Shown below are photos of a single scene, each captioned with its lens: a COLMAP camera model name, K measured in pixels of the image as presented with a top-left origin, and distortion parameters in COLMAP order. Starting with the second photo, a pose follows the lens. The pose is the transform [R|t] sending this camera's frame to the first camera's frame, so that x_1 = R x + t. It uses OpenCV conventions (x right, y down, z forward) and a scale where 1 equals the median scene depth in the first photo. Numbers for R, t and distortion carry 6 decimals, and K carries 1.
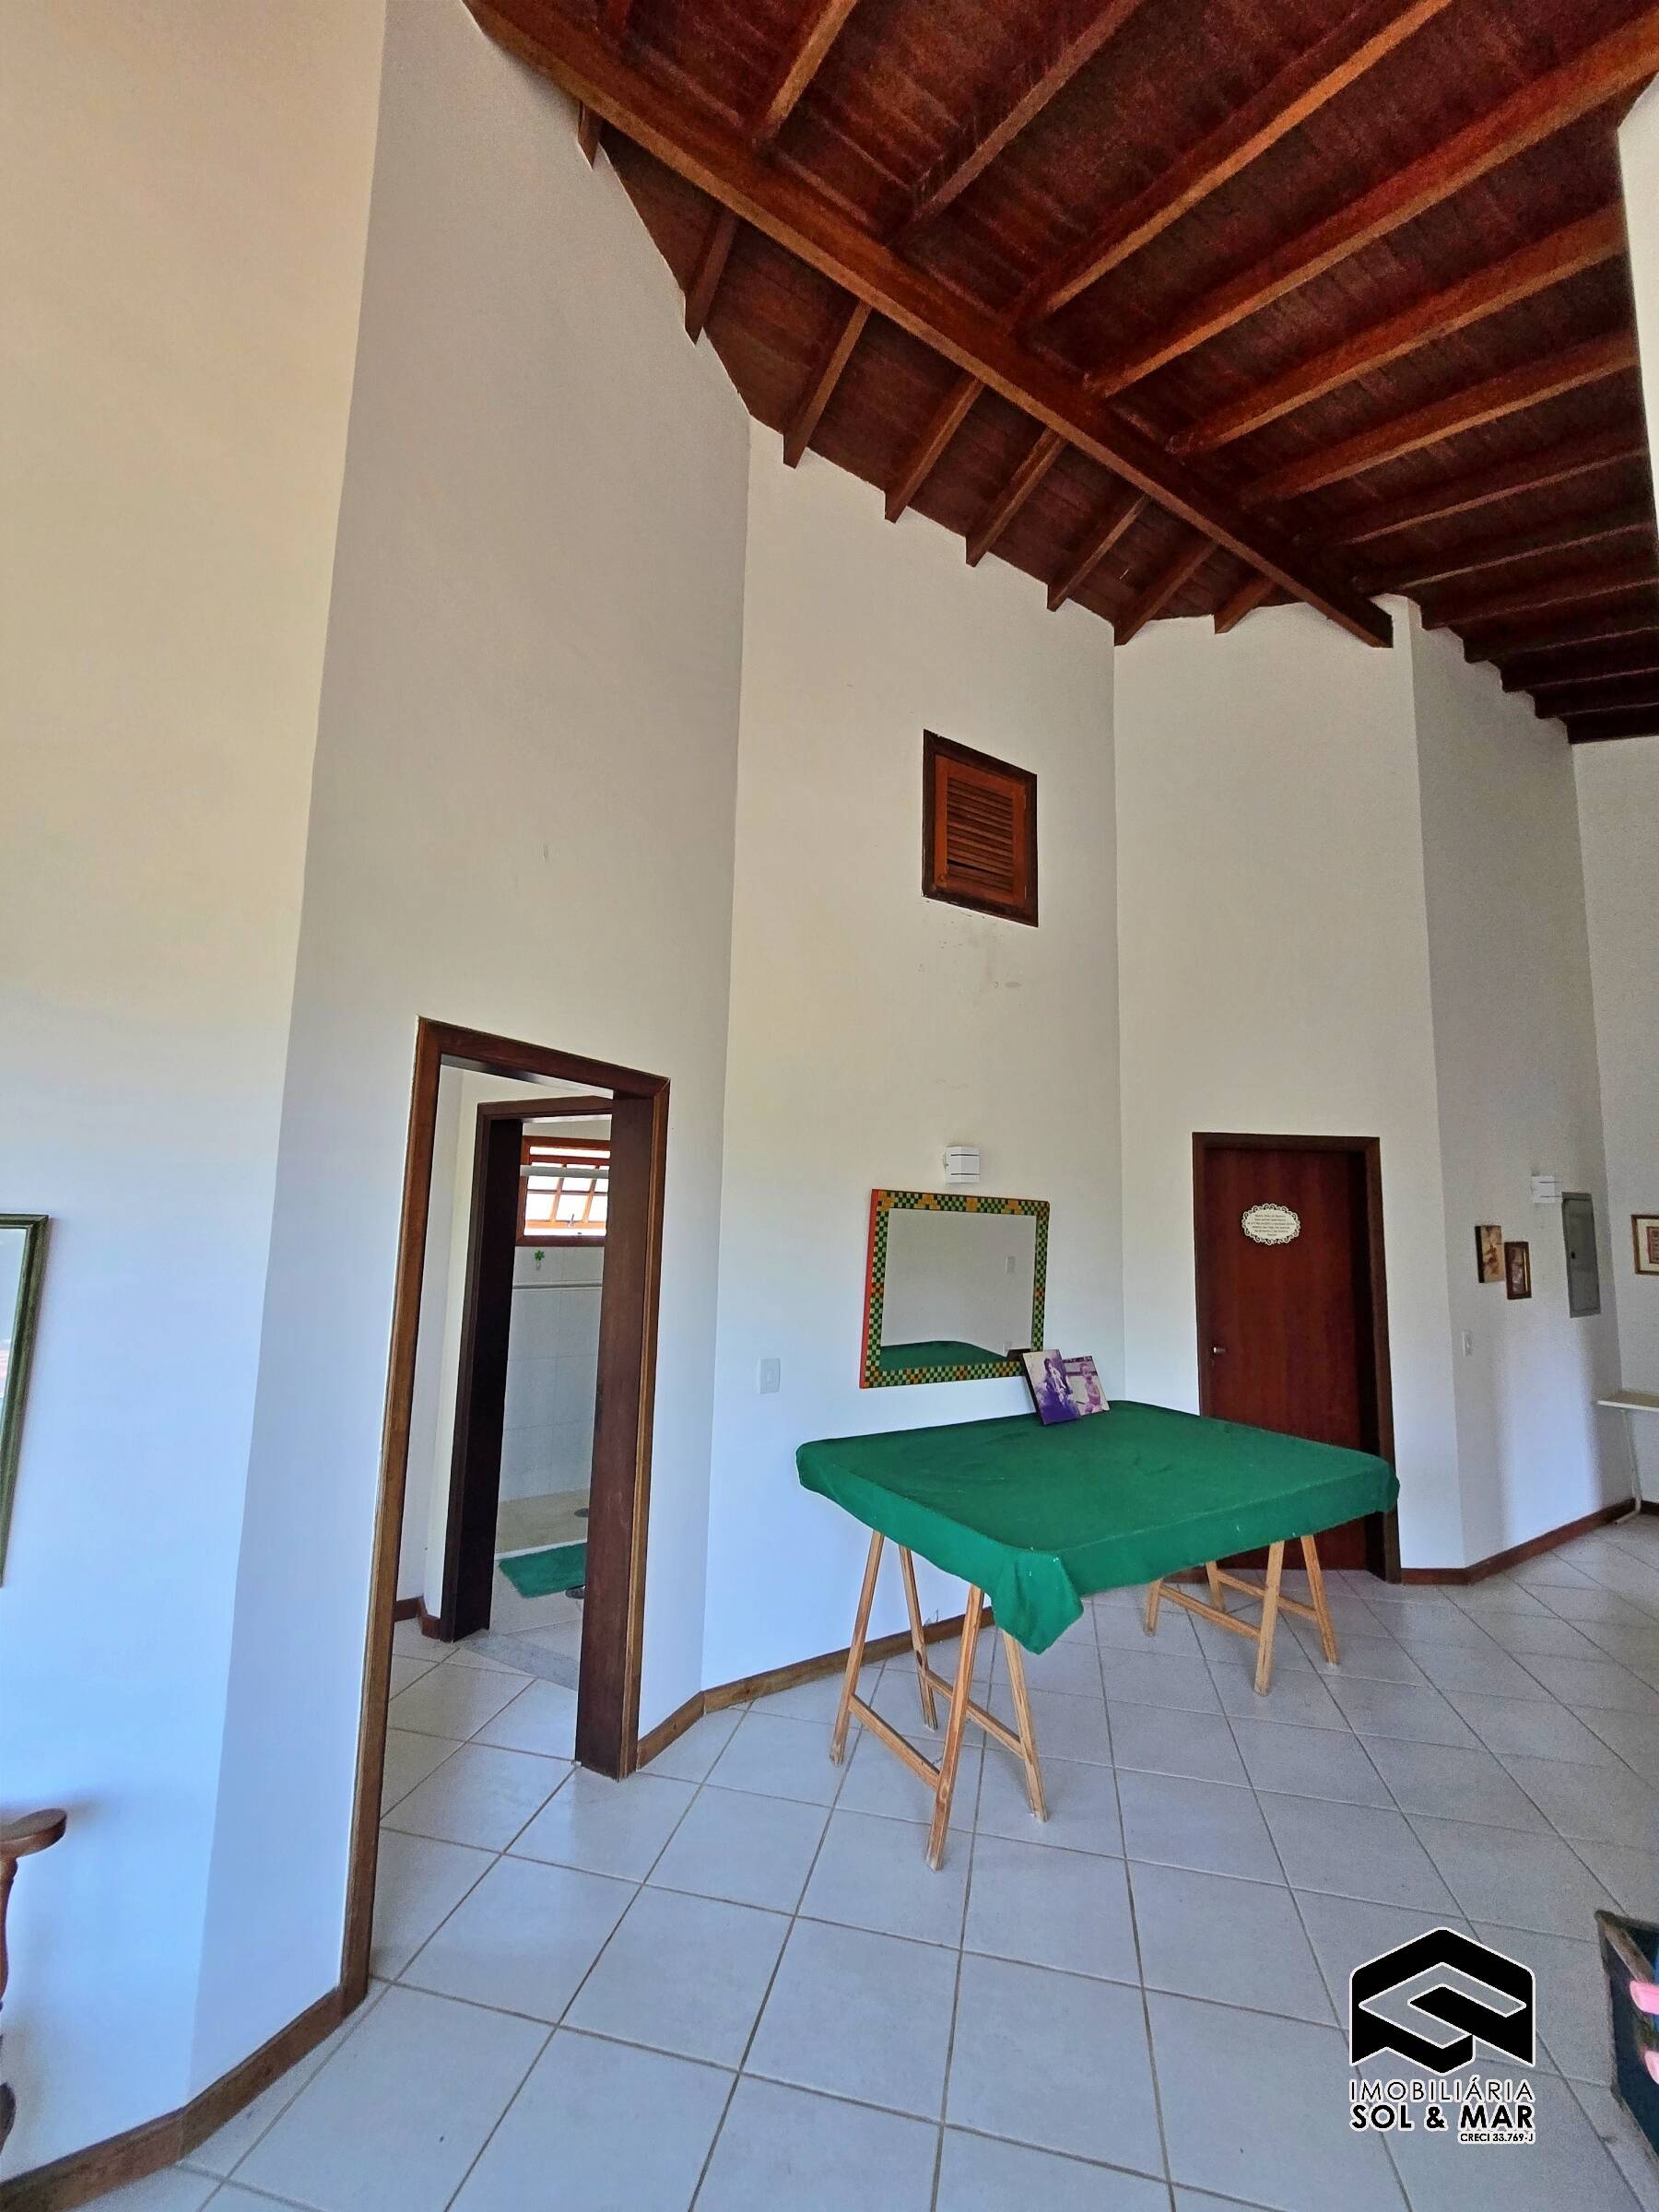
lens RADIAL K [[864.4, 0, 829.5], [0, 864.4, 1106.0], [0, 0, 1]] dist [0.002844, 0.000230]
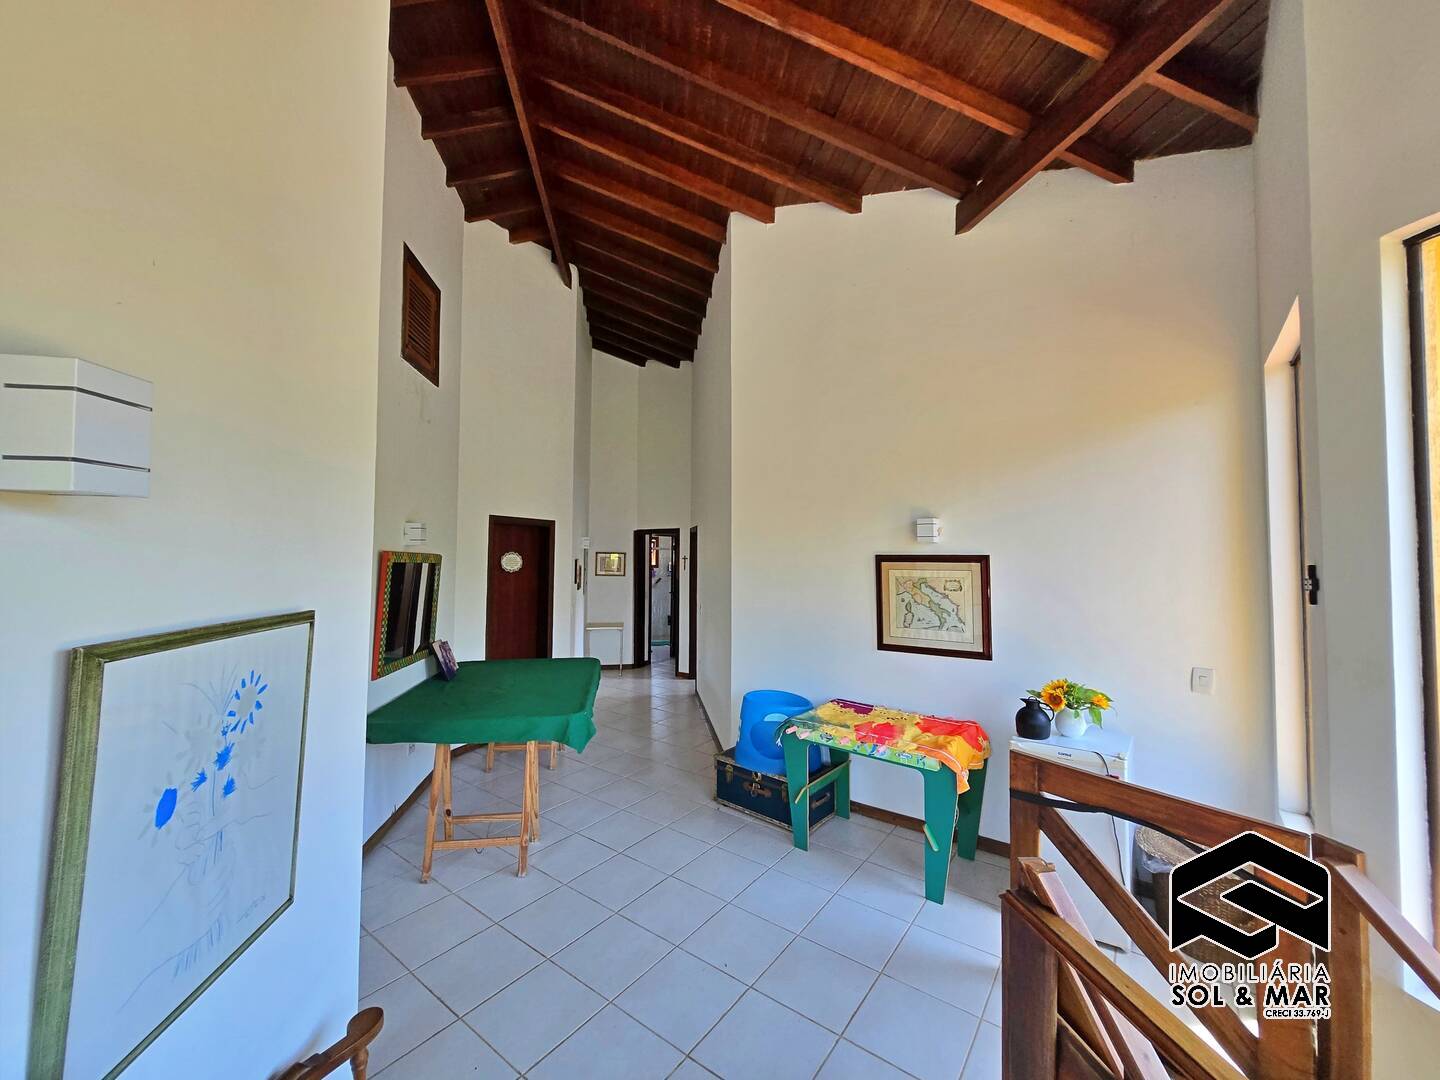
lens RADIAL K [[562.7, 0, 727.2], [0, 562.7, 533.4], [0, 0, 1]] dist [0.002844, 0.000230]
pose [[0.392100, 0.010178, 0.919866, -0.487823], [-0.101718, 0.994287, 0.032357, -0.021167], [-0.914282, -0.106254, 0.390895, 0.050765]]
